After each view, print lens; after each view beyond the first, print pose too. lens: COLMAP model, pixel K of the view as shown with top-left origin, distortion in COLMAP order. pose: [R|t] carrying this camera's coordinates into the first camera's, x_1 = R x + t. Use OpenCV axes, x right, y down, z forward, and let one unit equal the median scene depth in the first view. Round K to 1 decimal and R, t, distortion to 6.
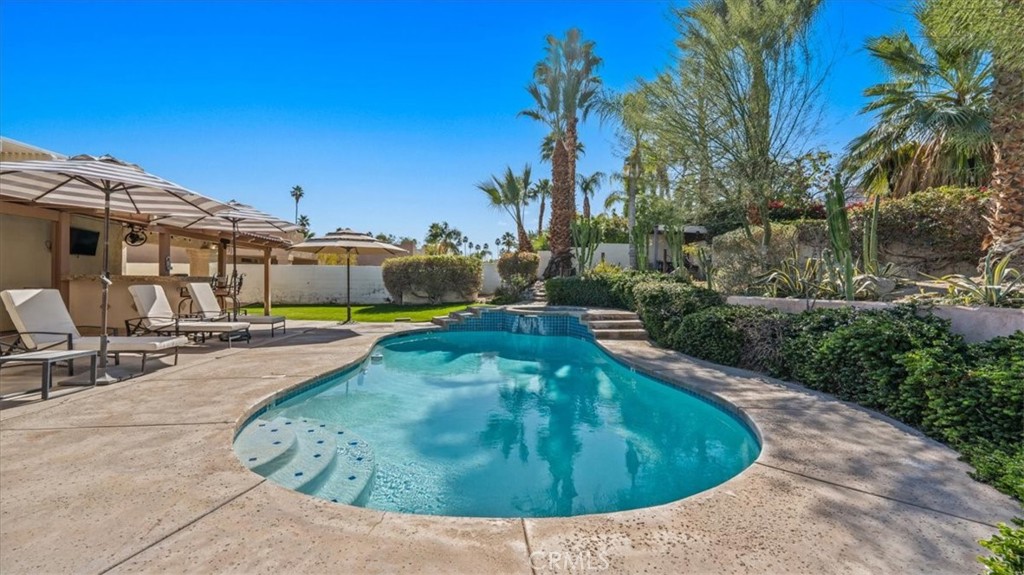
lens RADIAL K [[410.6, 0, 512.0], [0, 410.6, 287.5], [0, 0, 1]] dist [0.000670, 0.000144]
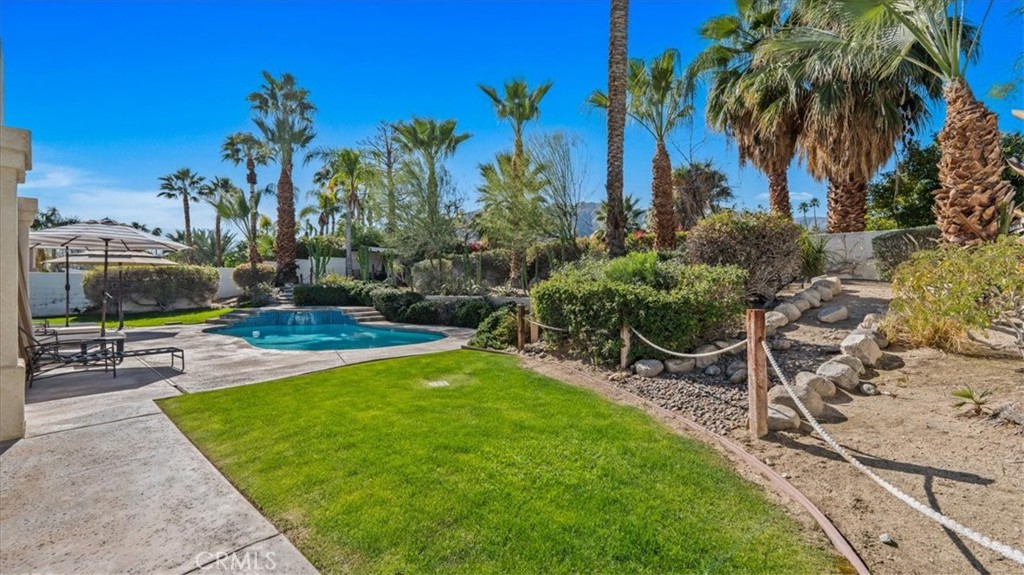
lens RADIAL K [[410.6, 0, 512.0], [0, 410.6, 287.5], [0, 0, 1]] dist [0.000670, 0.000144]
pose [[0.721932, -0.011890, 0.691862, -0.381981], [0.015911, 0.999873, 0.000581, -0.009036], [-0.691781, 0.010589, 0.722030, -0.514092]]
